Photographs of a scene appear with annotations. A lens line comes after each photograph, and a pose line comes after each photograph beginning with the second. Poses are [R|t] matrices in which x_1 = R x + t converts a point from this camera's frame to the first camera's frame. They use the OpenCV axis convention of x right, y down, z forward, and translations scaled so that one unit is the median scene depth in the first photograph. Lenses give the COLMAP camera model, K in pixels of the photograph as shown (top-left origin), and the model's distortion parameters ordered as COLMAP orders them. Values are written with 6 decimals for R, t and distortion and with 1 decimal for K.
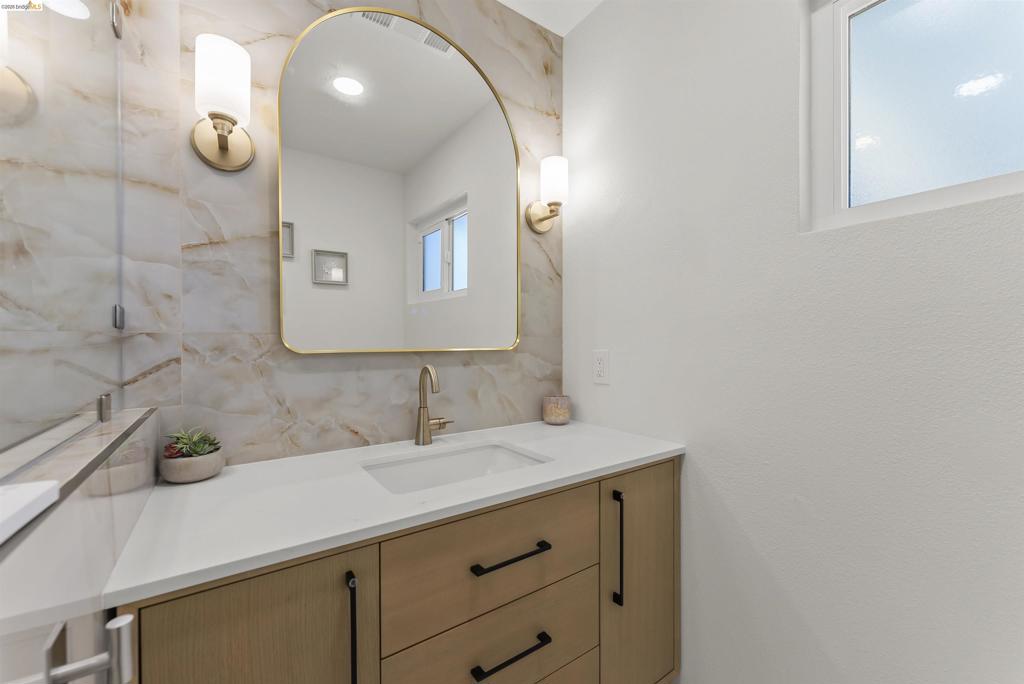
lens RADIAL K [[413.0, 0, 510.5], [0, 413.0, 346.4], [0, 0, 1]] dist [0.000262, 0.000276]
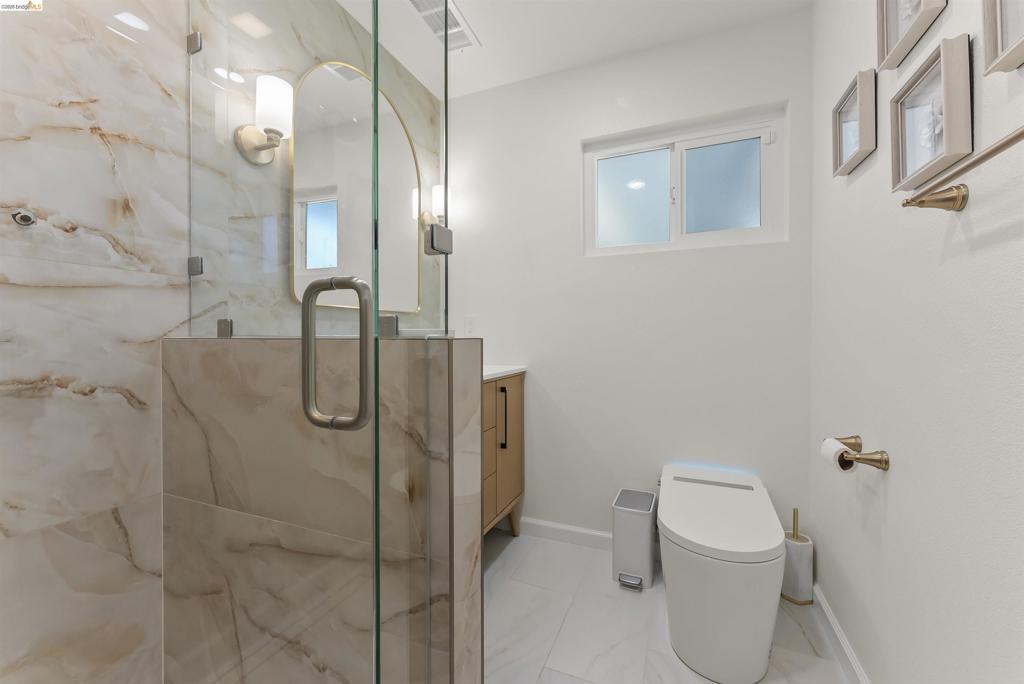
lens RADIAL K [[412.0, 0, 514.6], [0, 412.0, 340.6], [0, 0, 1]] dist [-0.001152, 0.000253]
pose [[0.843843, -0.002306, 0.536586, -0.713307], [0.001546, 0.999997, 0.001866, 0.149740], [-0.536588, -0.000745, 0.843844, -0.595700]]
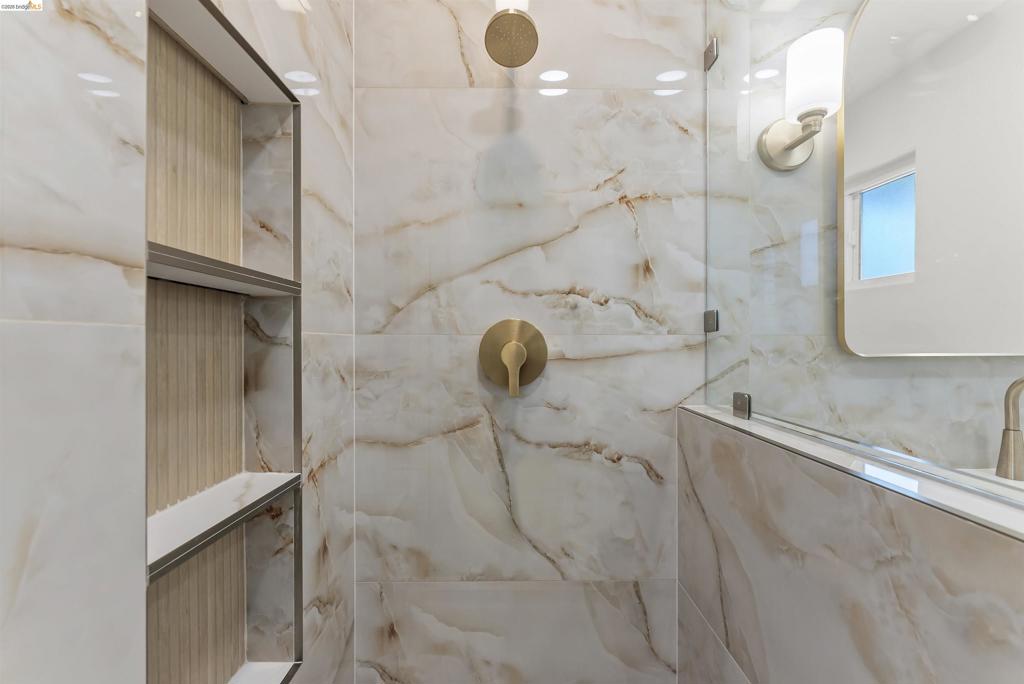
lens RADIAL K [[412.0, 0, 514.6], [0, 412.0, 340.6], [0, 0, 1]] dist [-0.001152, 0.000253]
pose [[0.828293, 0.001020, -0.560295, -0.689594], [-0.004724, 0.999976, -0.005163, -0.010602], [0.560276, 0.006923, 0.828277, -0.182477]]
